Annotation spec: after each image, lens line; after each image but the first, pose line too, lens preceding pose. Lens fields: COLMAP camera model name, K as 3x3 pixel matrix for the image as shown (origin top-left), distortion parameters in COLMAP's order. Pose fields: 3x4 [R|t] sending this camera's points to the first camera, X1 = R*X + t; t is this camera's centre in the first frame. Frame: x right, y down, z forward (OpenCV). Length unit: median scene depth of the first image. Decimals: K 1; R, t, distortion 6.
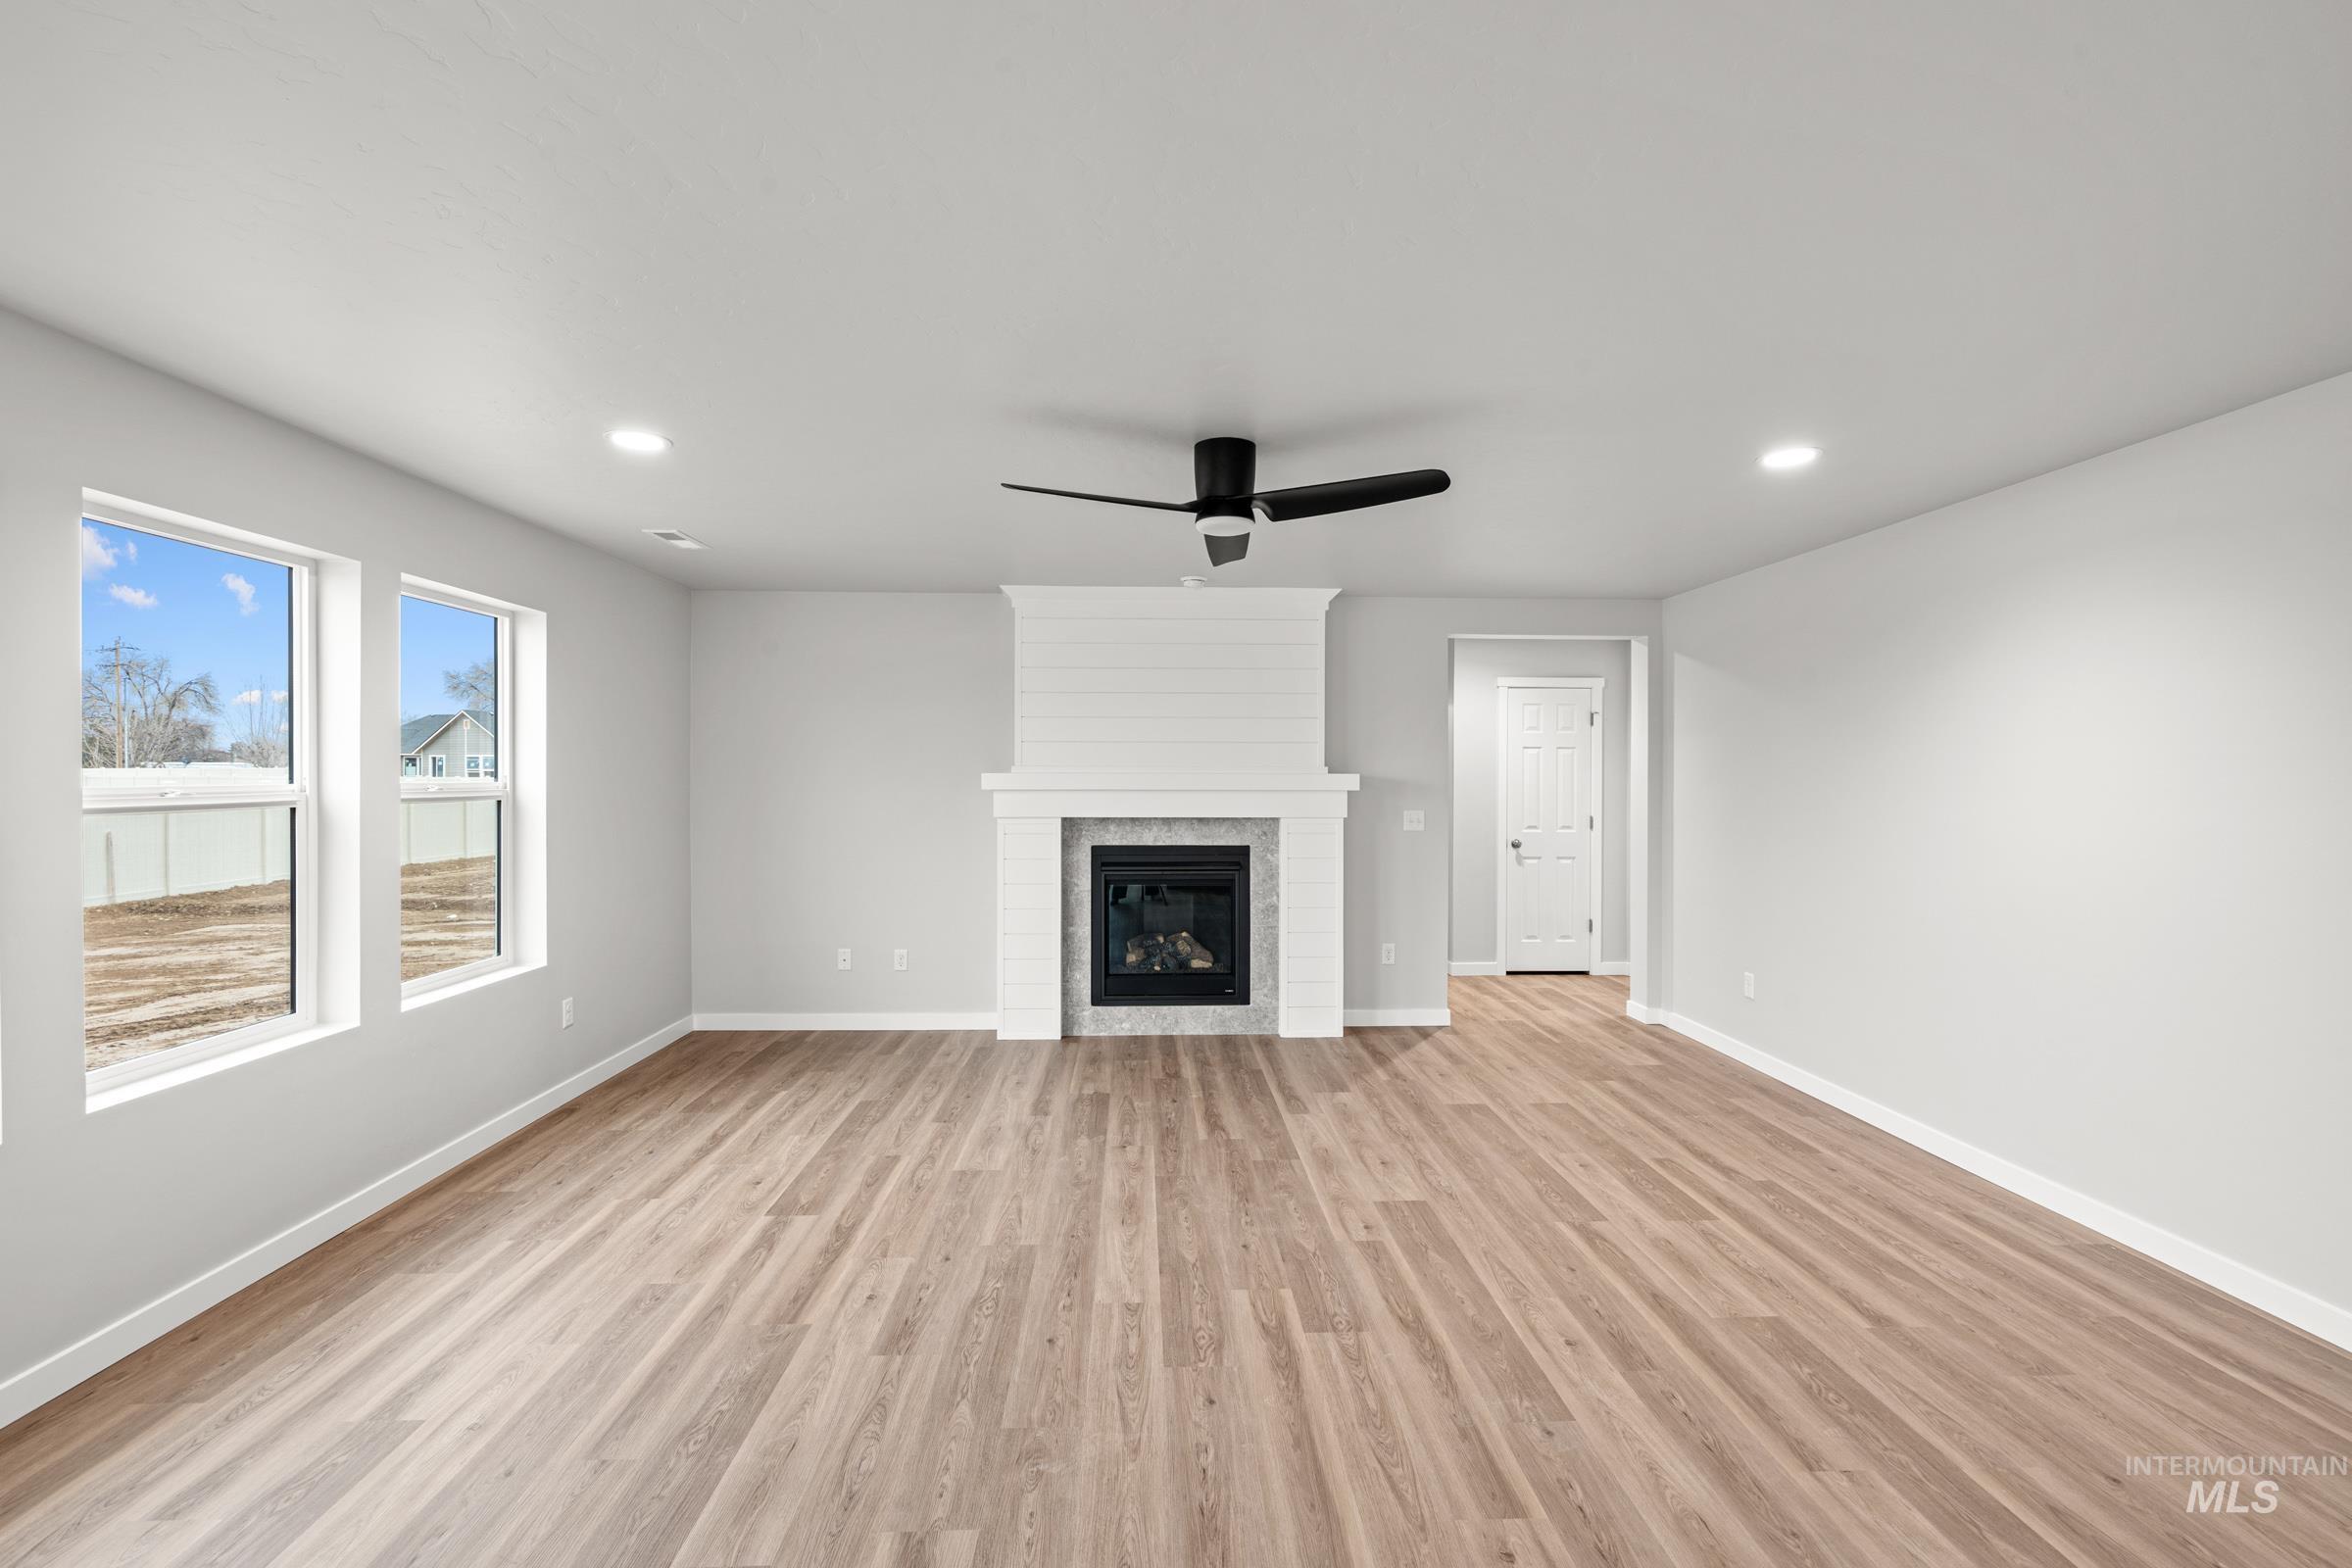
lens RADIAL K [[1055.7, 0, 1176.0], [0, 1055.7, 784.0], [0, 0, 1]] dist [-0.011908, 0.000810]
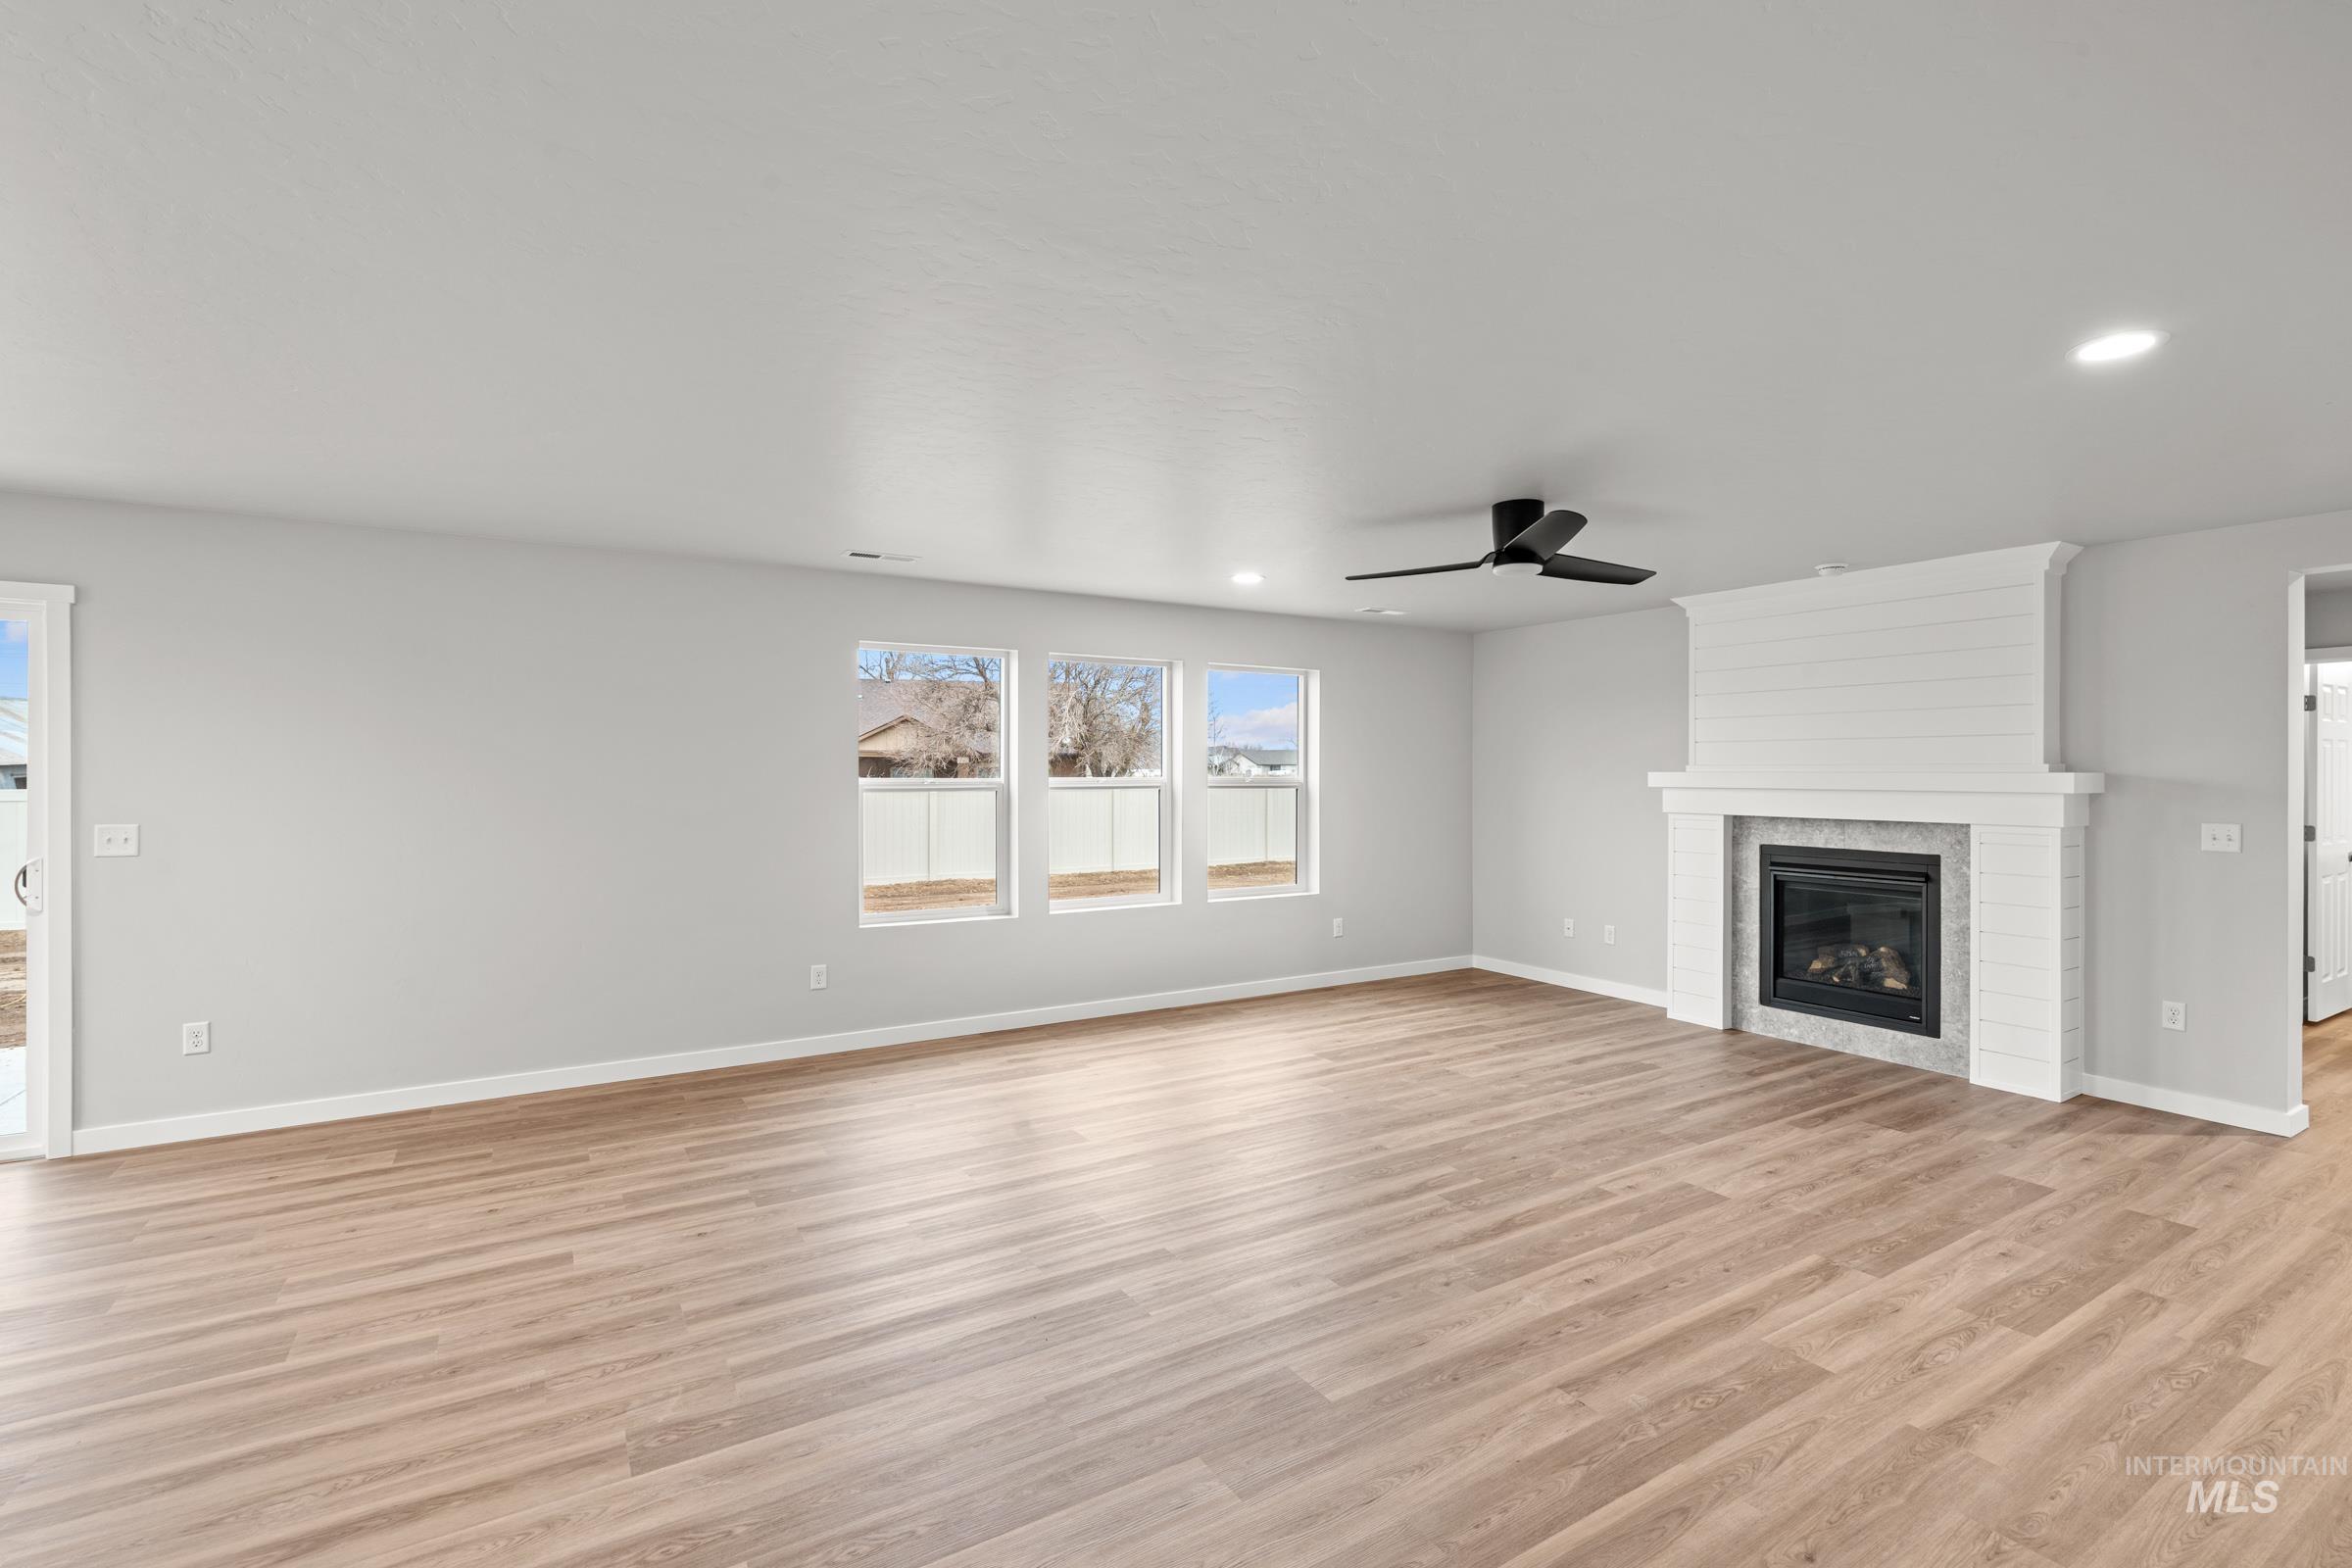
lens RADIAL K [[1055.7, 0, 1176.0], [0, 1055.7, 784.0], [0, 0, 1]] dist [-0.011908, 0.000810]
pose [[0.491070, 0.010420, -0.871058, 0.518630], [-0.008565, 0.999938, 0.007133, -0.000939], [0.871078, 0.003958, 0.491128, 0.028567]]
